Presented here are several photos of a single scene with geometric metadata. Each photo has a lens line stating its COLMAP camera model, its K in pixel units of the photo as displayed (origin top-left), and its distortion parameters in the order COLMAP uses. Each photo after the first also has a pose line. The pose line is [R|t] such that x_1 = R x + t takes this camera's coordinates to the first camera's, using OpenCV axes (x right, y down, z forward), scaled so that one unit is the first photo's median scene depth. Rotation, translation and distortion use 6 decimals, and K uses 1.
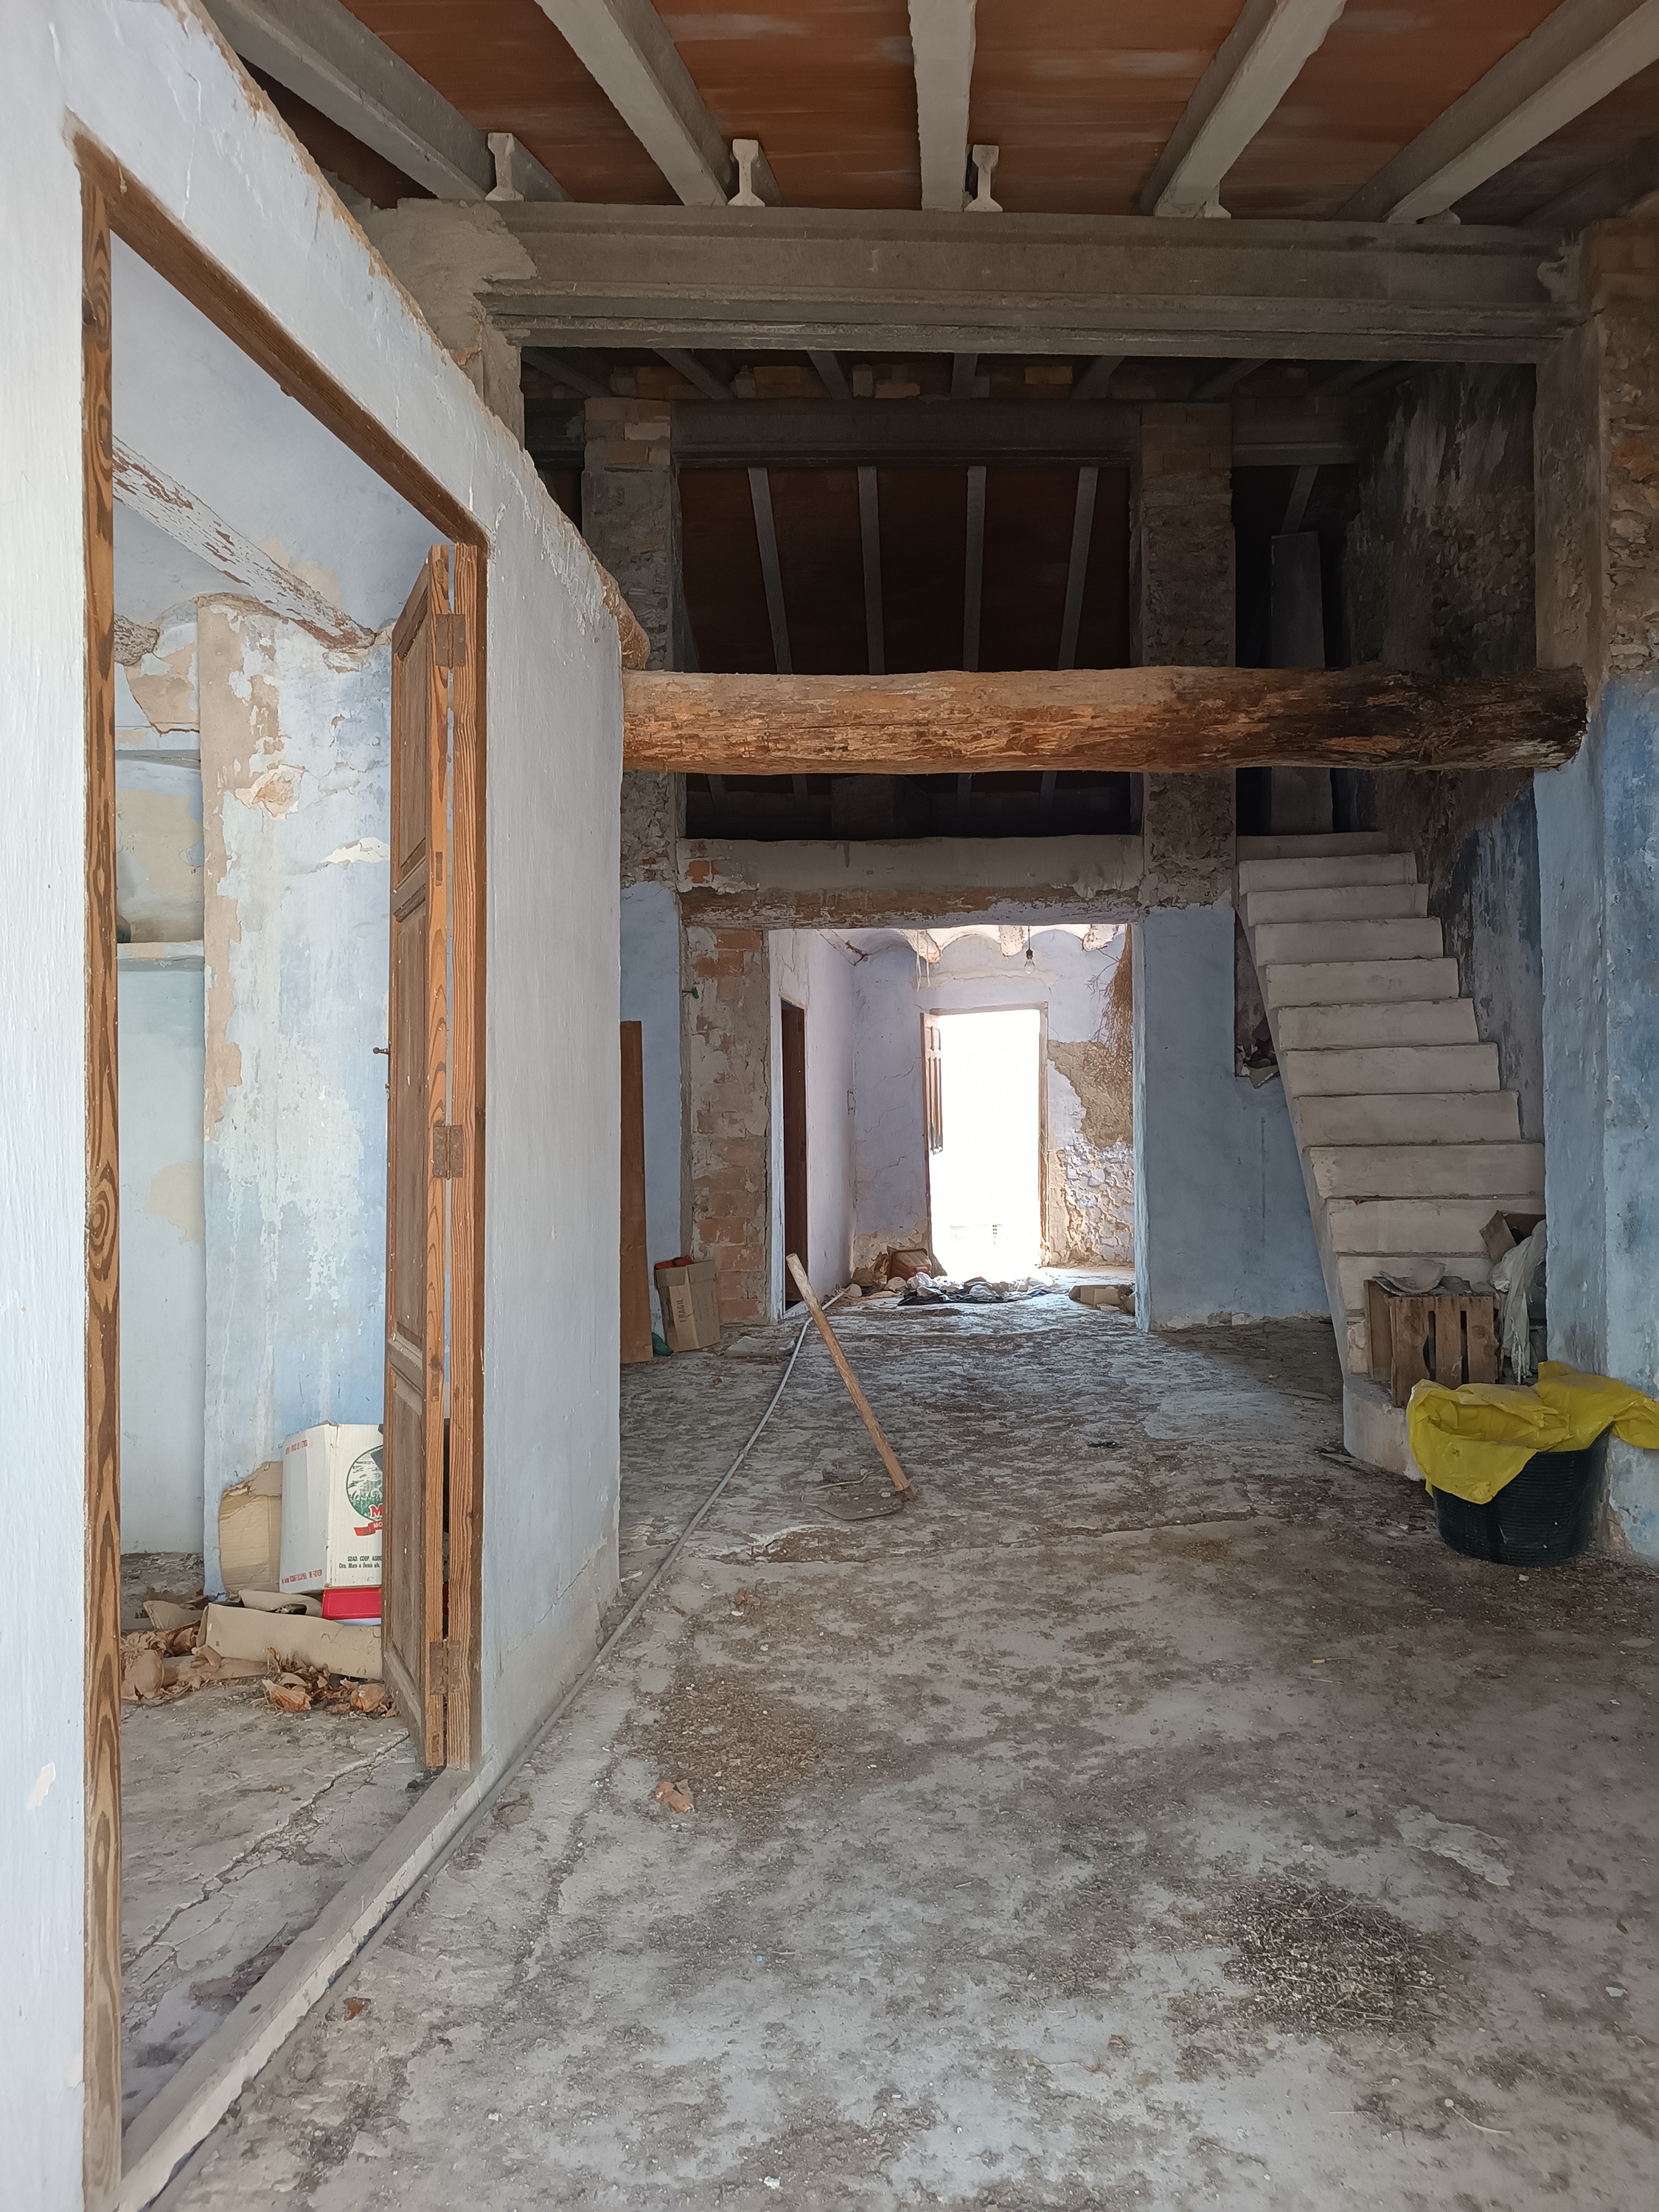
lens RADIAL K [[1564.7, 0, 845.4], [0, 1564.7, 1111.5], [0, 0, 1]] dist [0.032017, -0.060972]
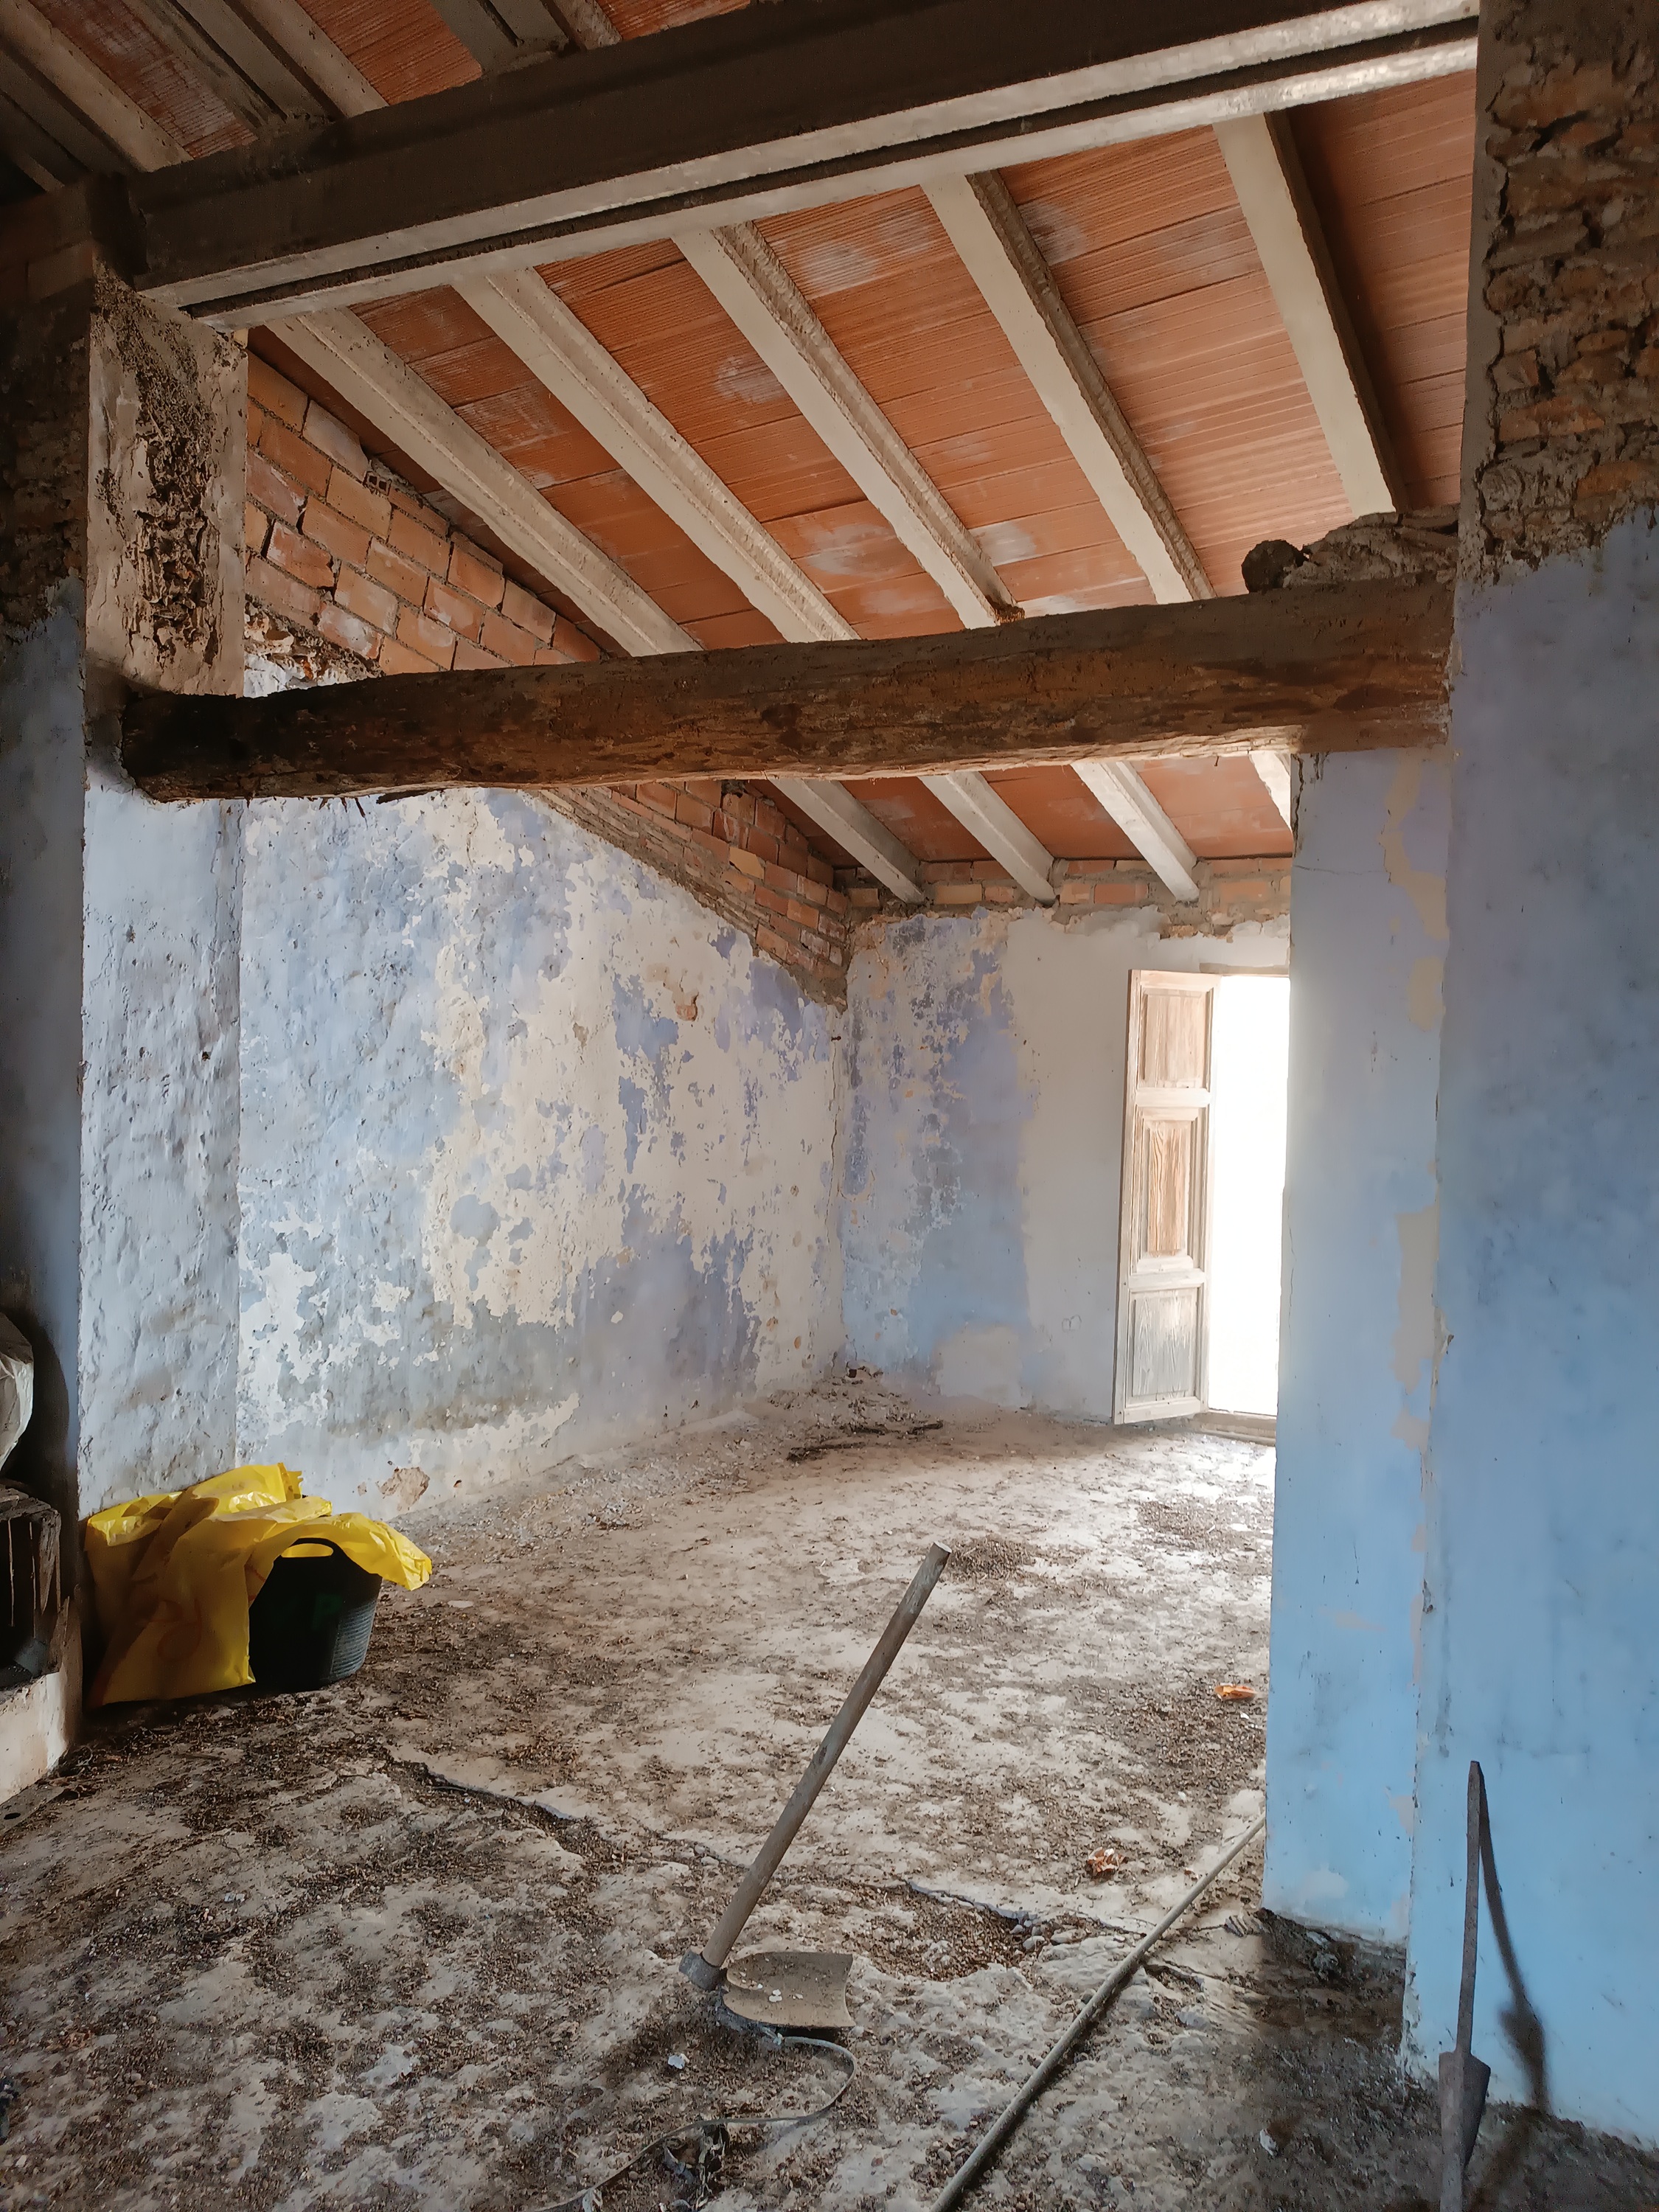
lens RADIAL K [[1564.7, 0, 845.4], [0, 1564.7, 1111.5], [0, 0, 1]] dist [0.032017, -0.060972]
pose [[-0.882977, -0.036059, 0.468030, -0.148519], [-0.015957, 0.998775, 0.046845, -0.051572], [-0.469146, 0.033895, -0.882470, 0.847179]]
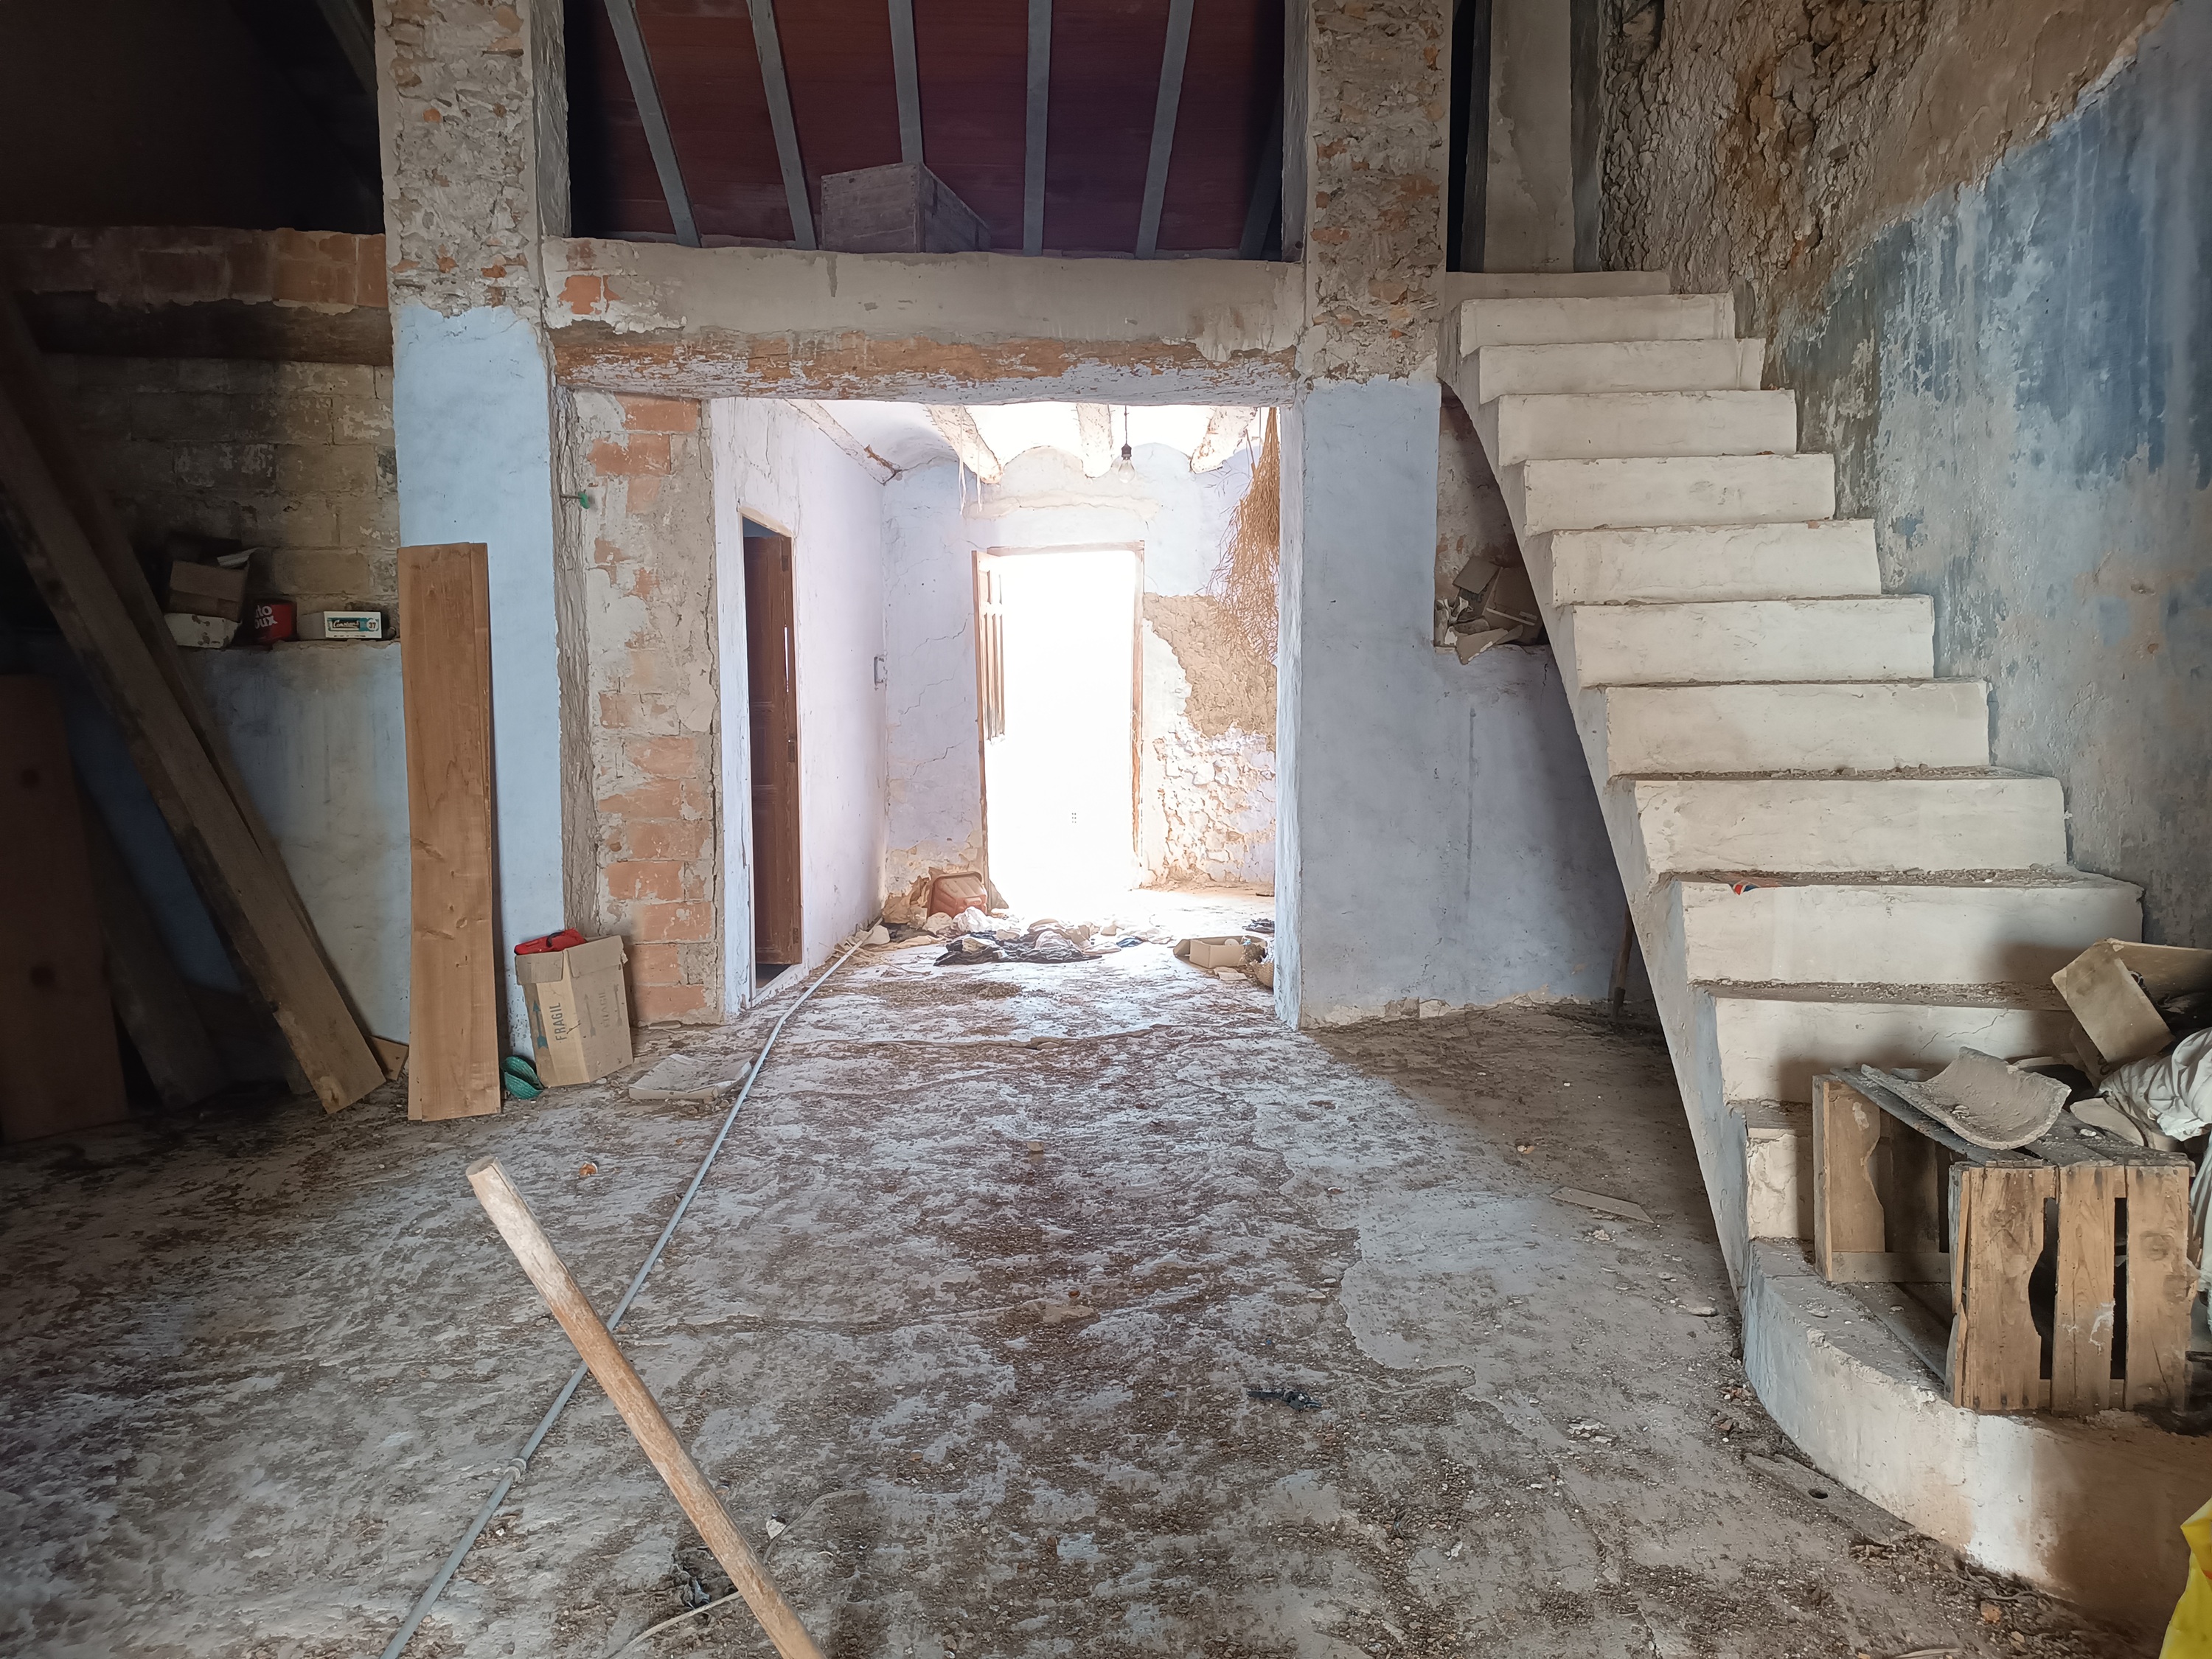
lens RADIAL K [[1564.7, 0, 1111.4], [0, 1564.7, 828.9], [0, 0, 1]] dist [0.032017, -0.060972]
pose [[0.993033, -0.003553, 0.117785, 0.036231], [-0.008151, 0.995080, 0.098739, -0.009960], [-0.117556, -0.099011, 0.988118, 0.359147]]
